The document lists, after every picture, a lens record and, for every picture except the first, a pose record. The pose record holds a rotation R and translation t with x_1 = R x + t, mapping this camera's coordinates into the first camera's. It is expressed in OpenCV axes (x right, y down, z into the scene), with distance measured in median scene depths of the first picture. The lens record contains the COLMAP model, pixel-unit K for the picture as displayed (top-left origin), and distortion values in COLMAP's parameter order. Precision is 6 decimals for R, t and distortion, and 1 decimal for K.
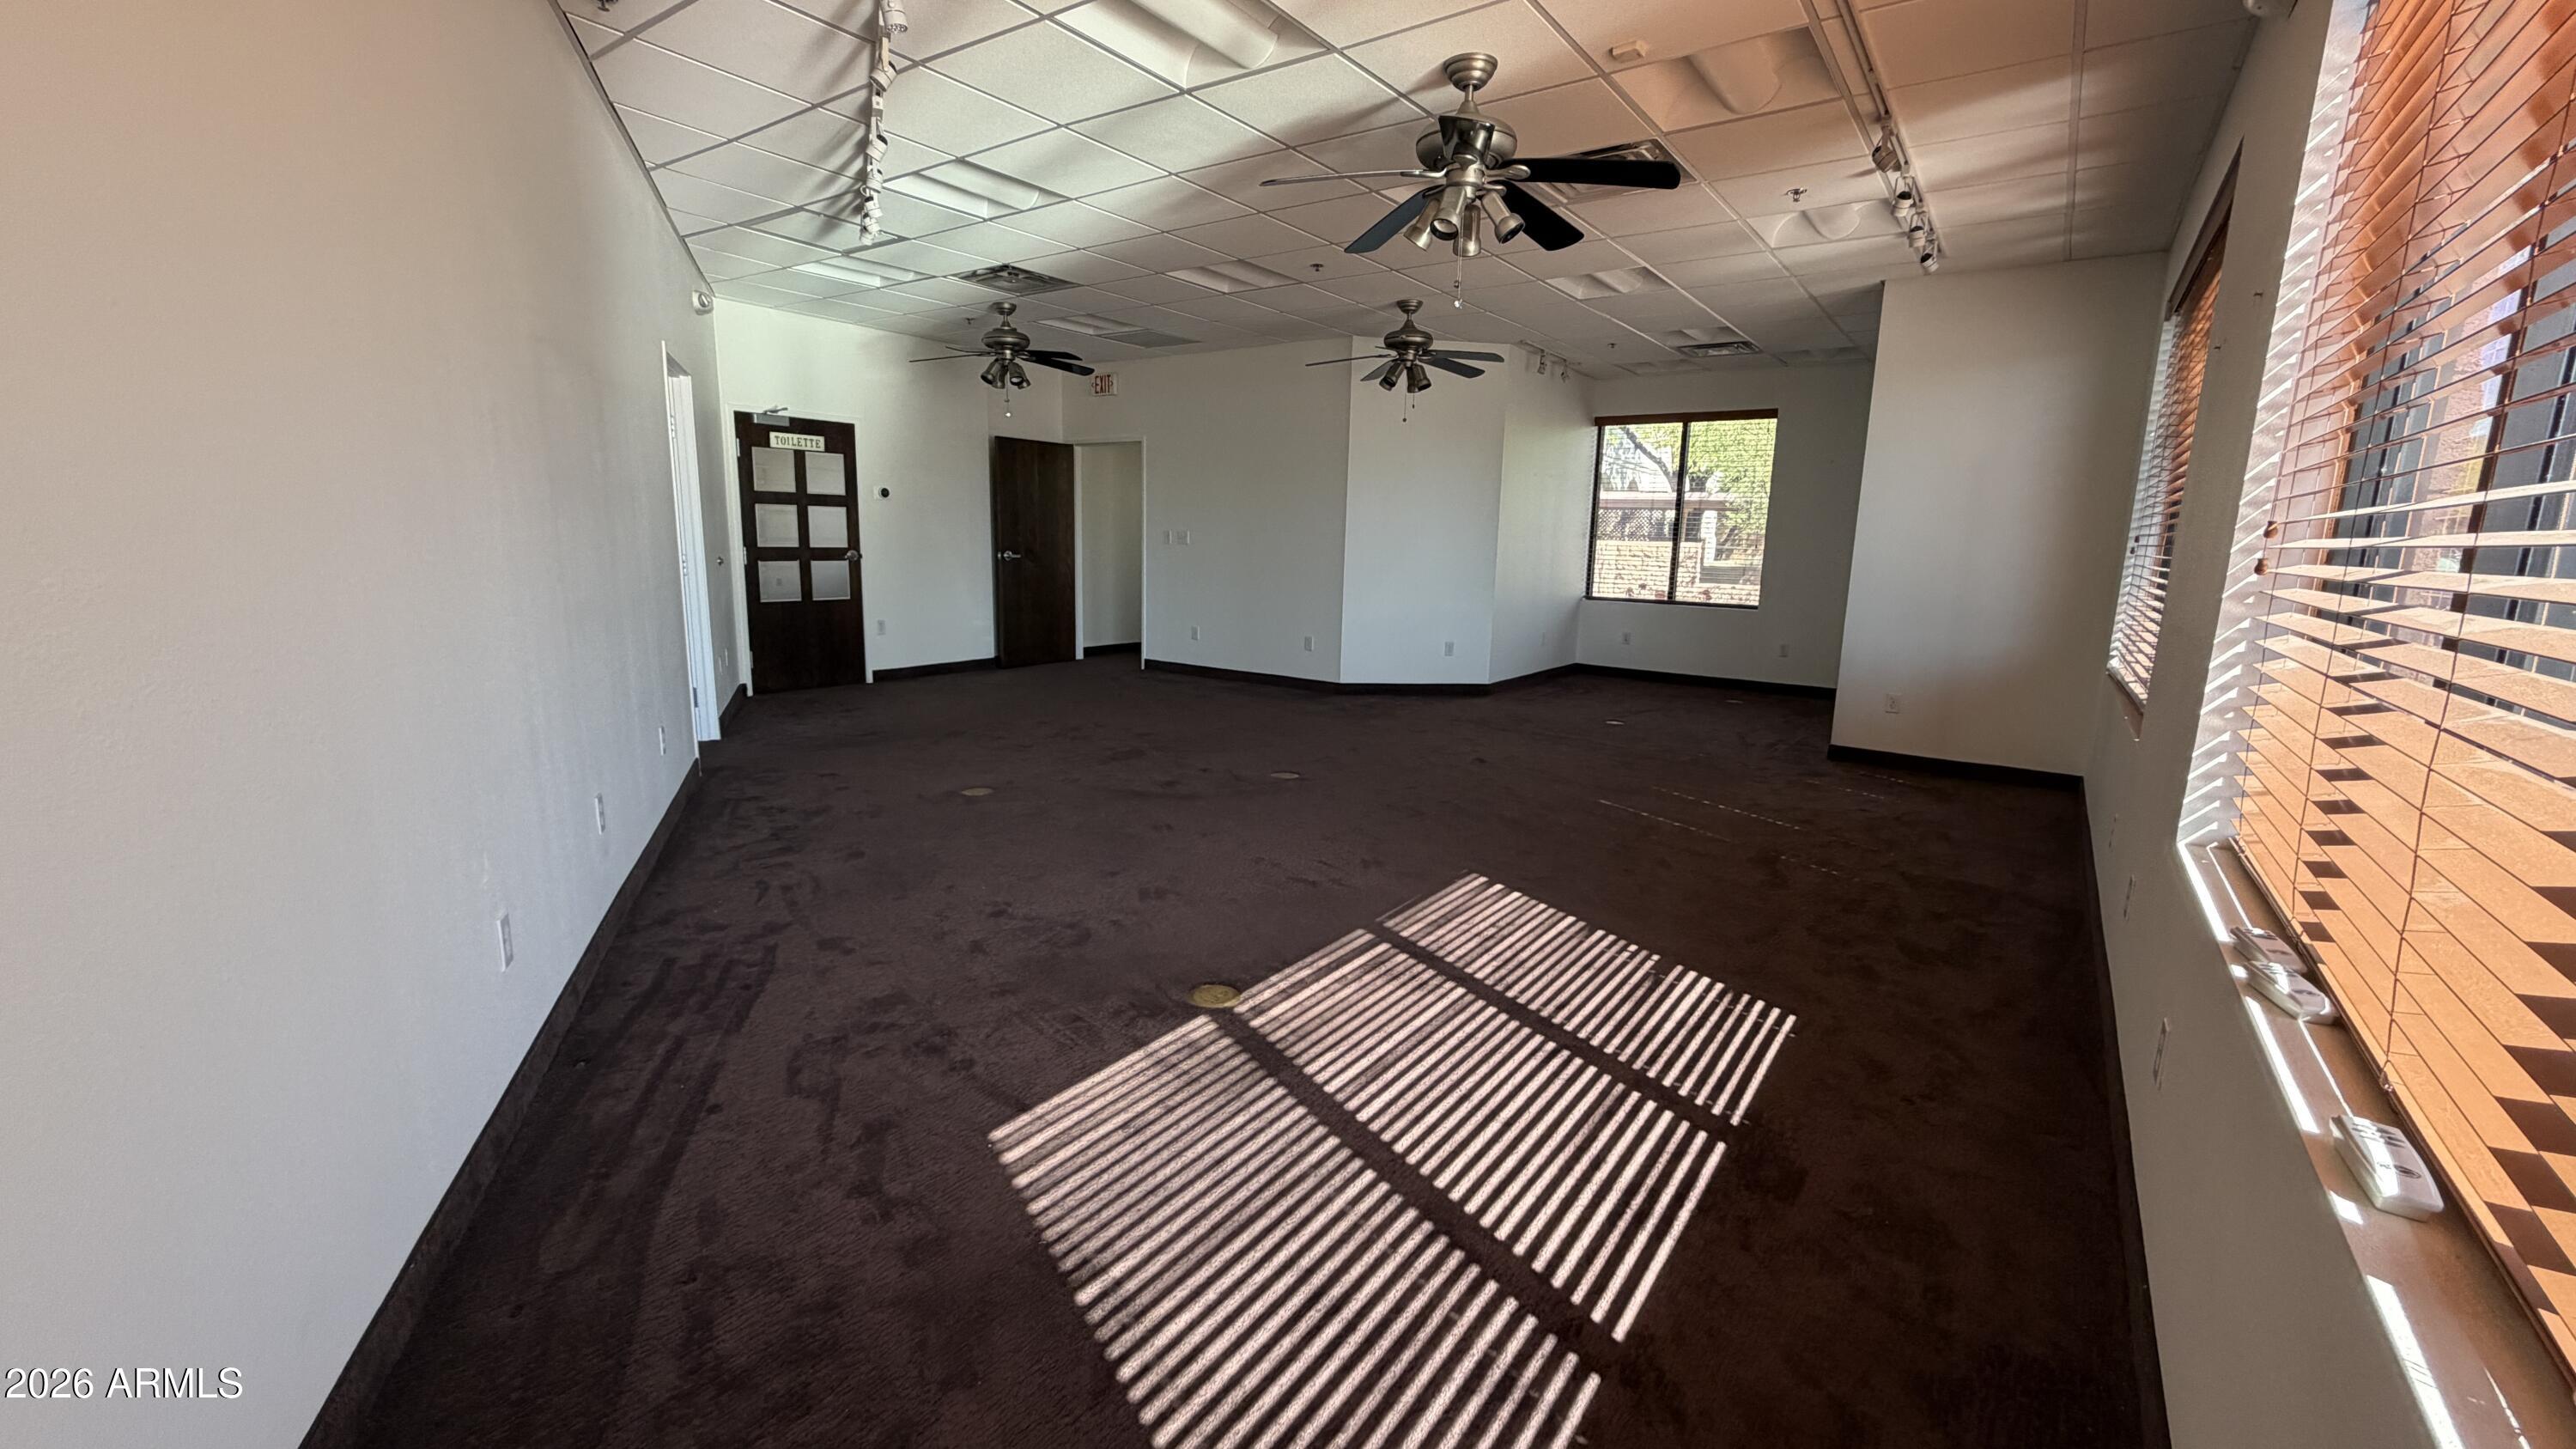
lens RADIAL K [[1040.4, 0, 1291.1], [0, 1040.4, 715.3], [0, 0, 1]] dist [-0.000222, 0.000497]
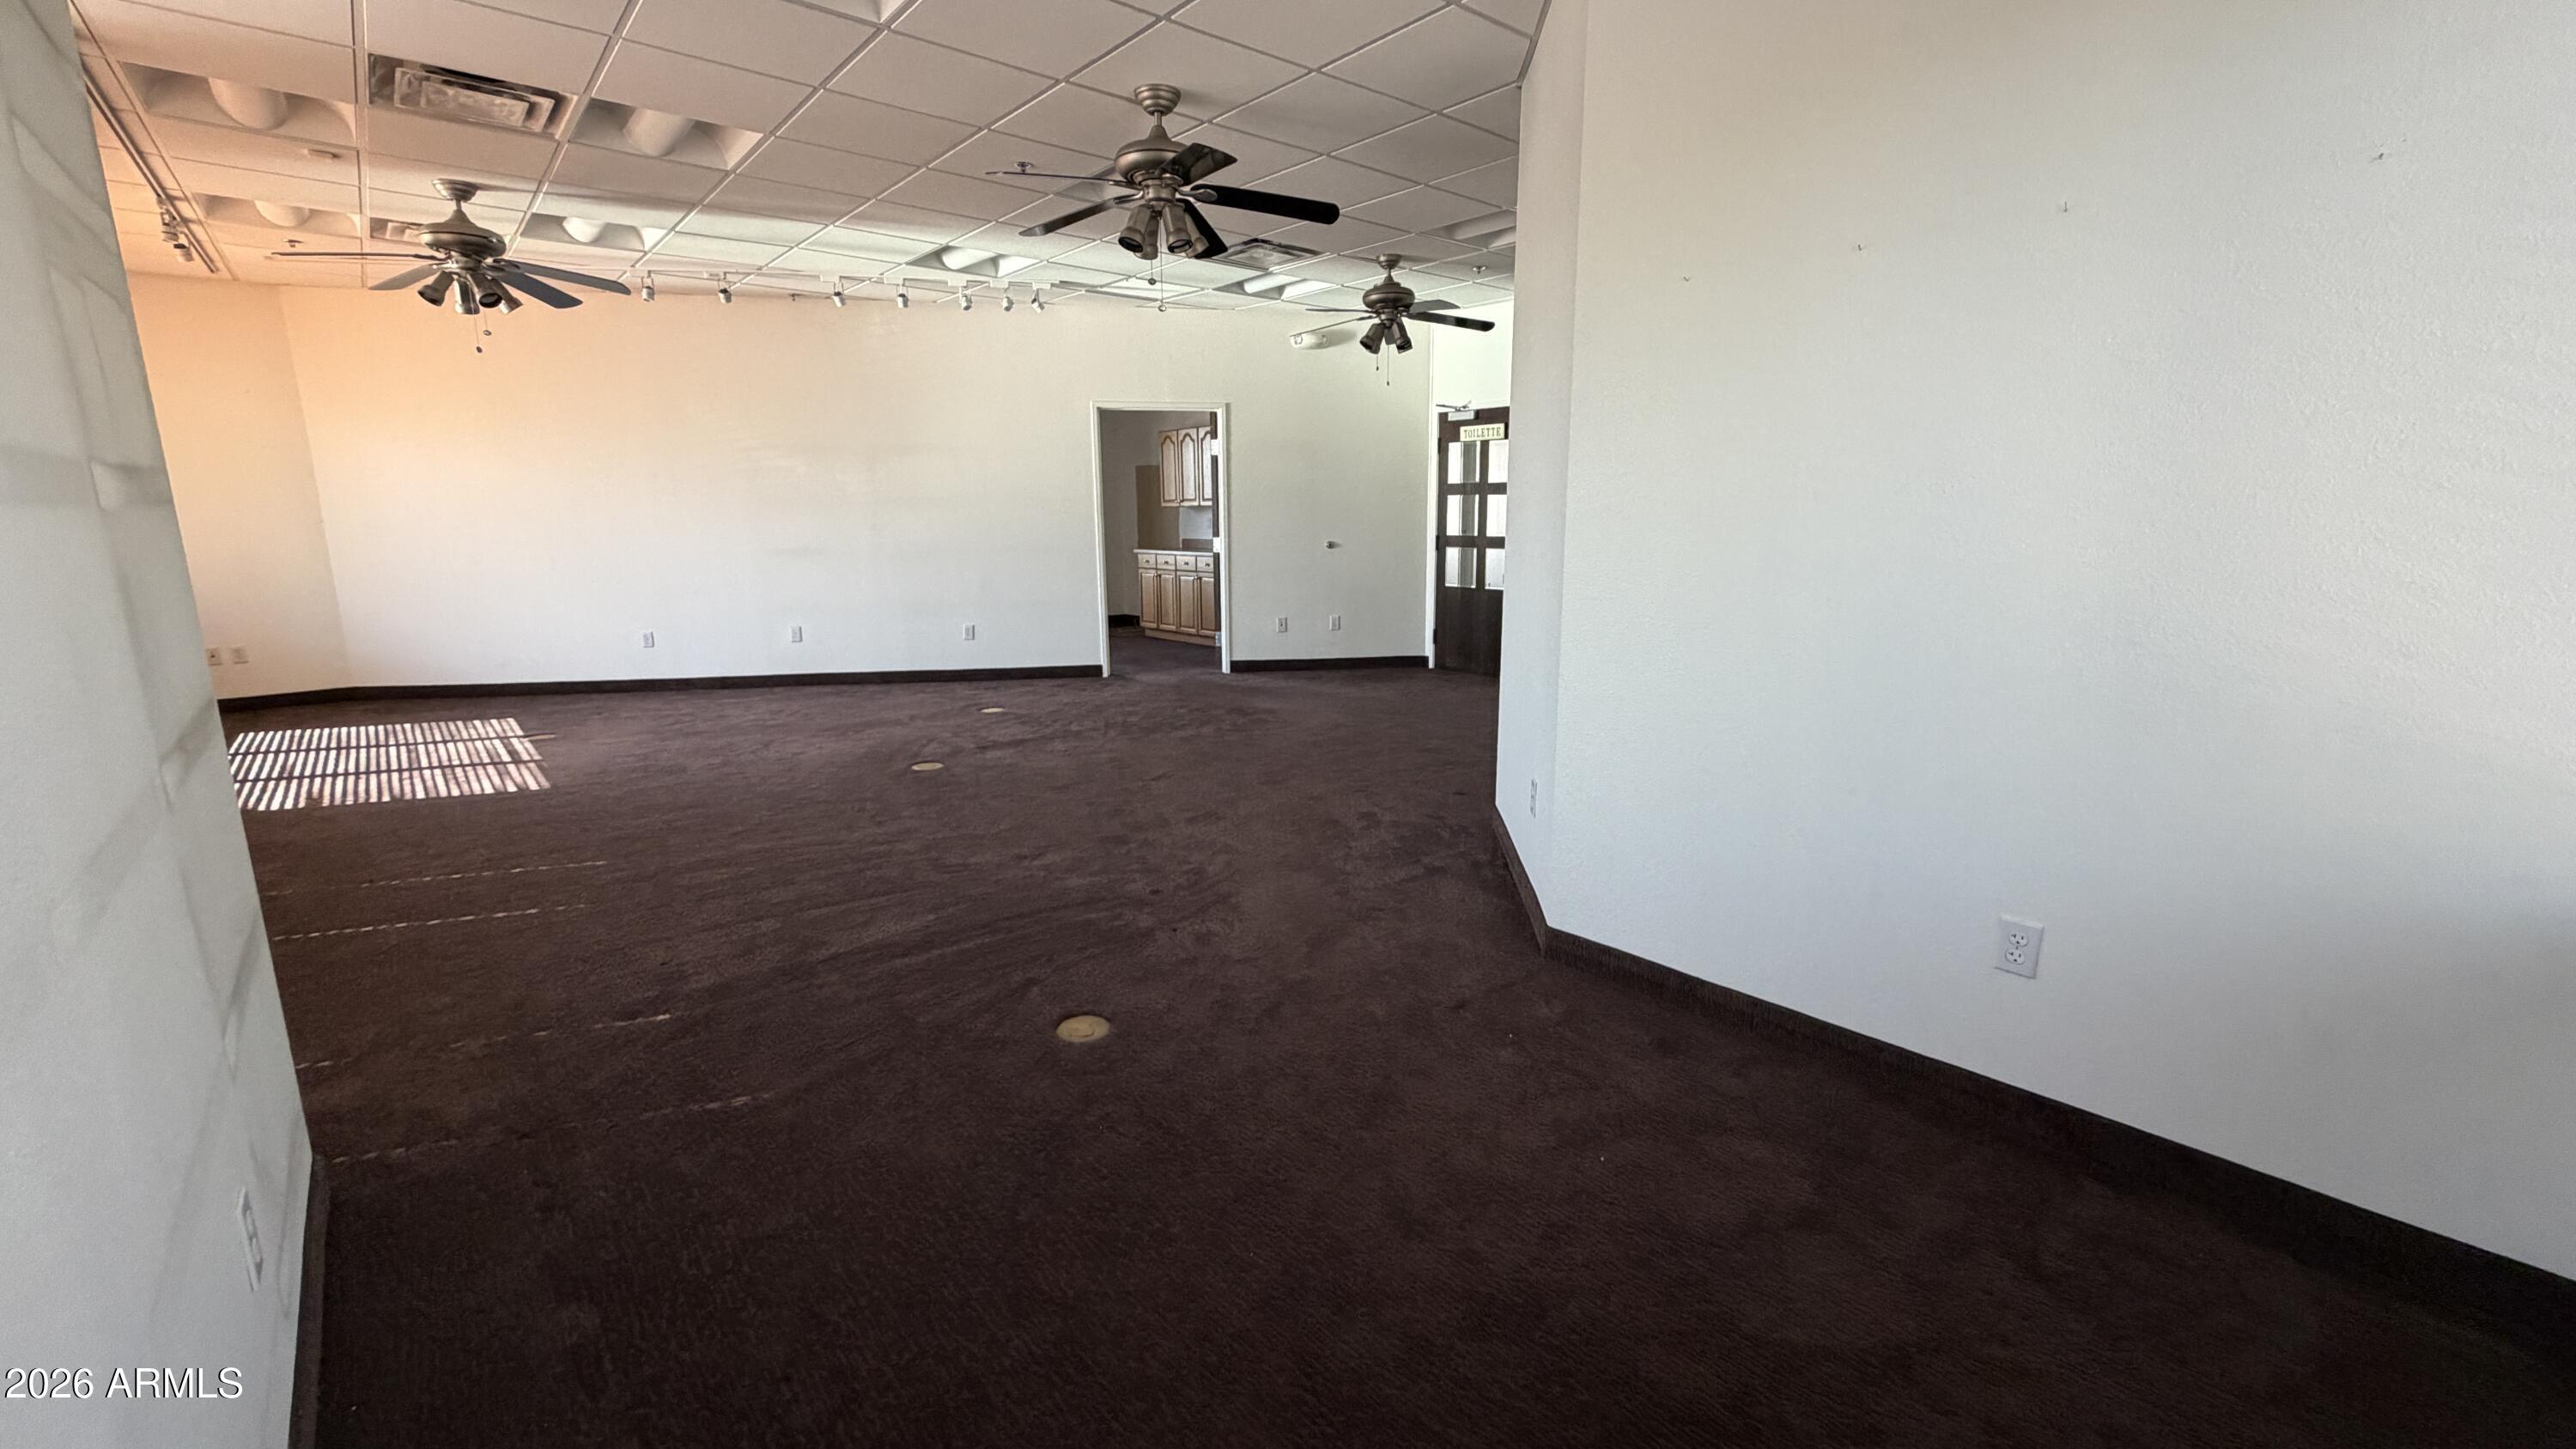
lens RADIAL K [[1040.4, 0, 1283.4], [0, 1040.4, 719.9], [0, 0, 1]] dist [-0.000222, 0.000497]
pose [[-0.229916, 0.173322, -0.957652, 0.587718], [-0.171093, 0.961489, 0.215093, -0.174999], [0.958053, 0.213301, -0.191407, 1.053634]]
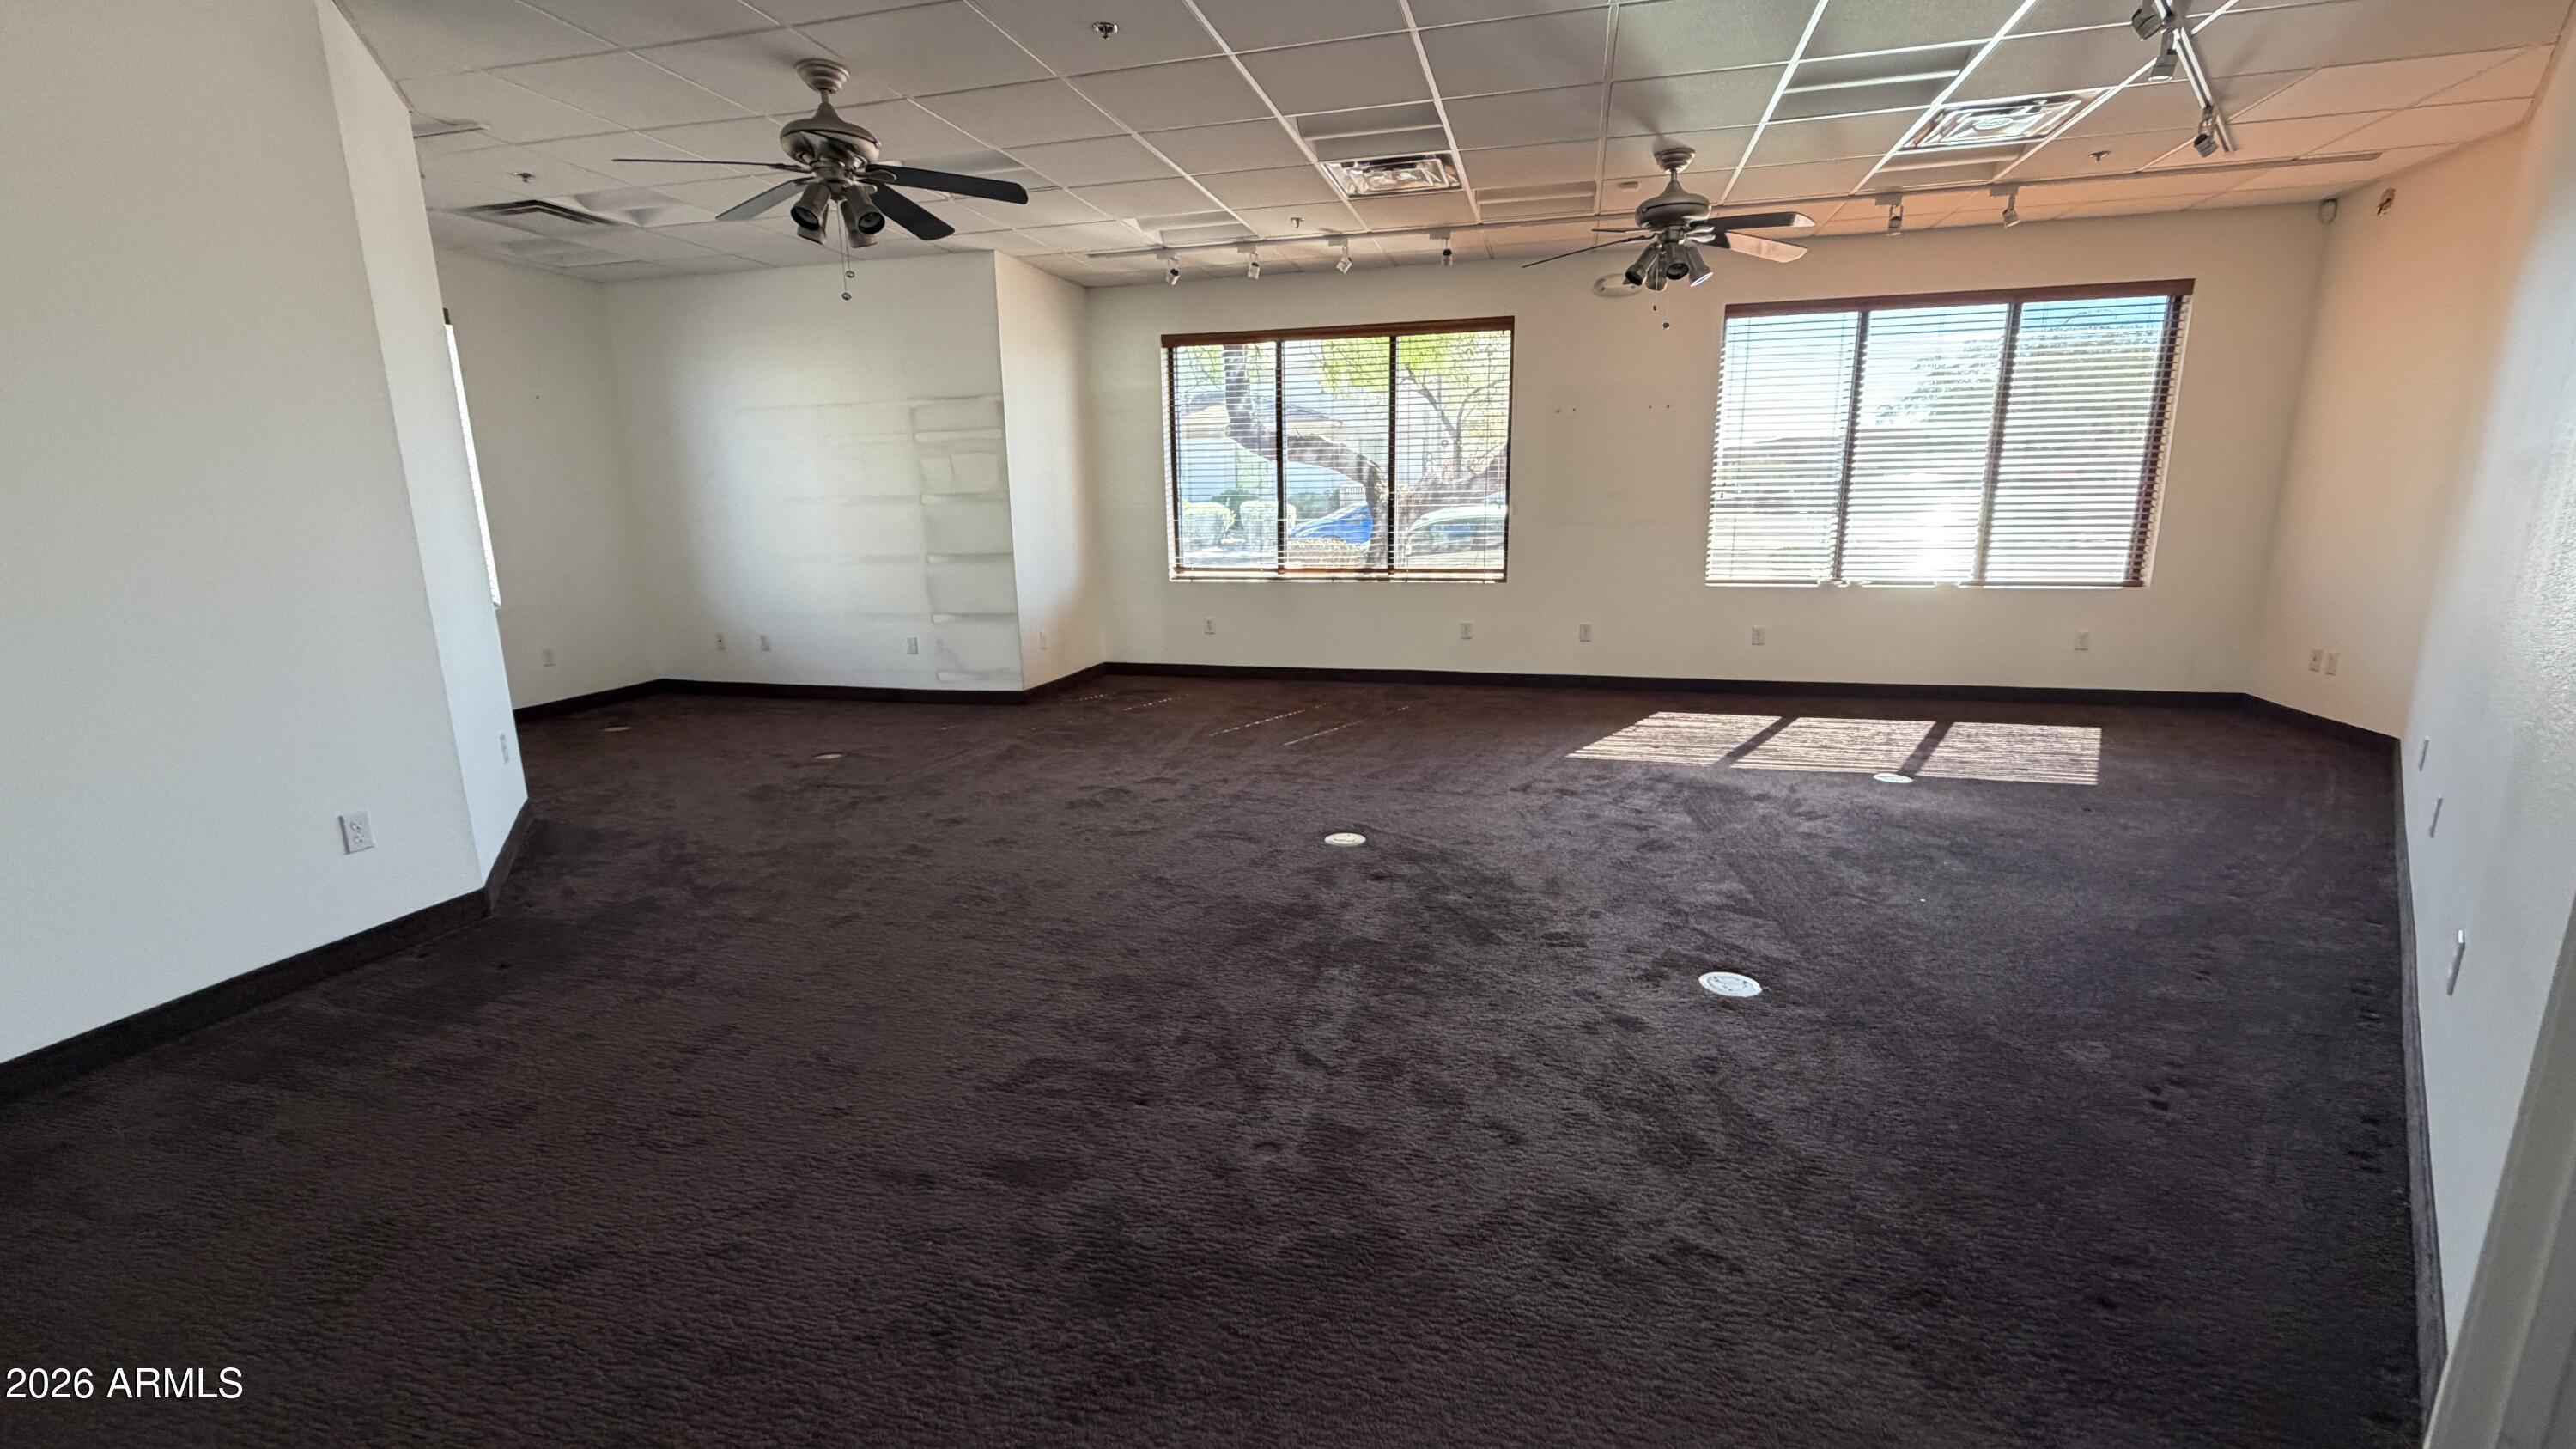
lens RADIAL K [[1040.4, 0, 1294.8], [0, 1040.4, 713.0], [0, 0, 1]] dist [-0.000222, 0.000497]
pose [[-0.364871, -0.201978, 0.908886, -0.452504], [0.172153, 0.944719, 0.279052, -0.164565], [-0.915004, 0.258286, -0.309929, 0.869318]]
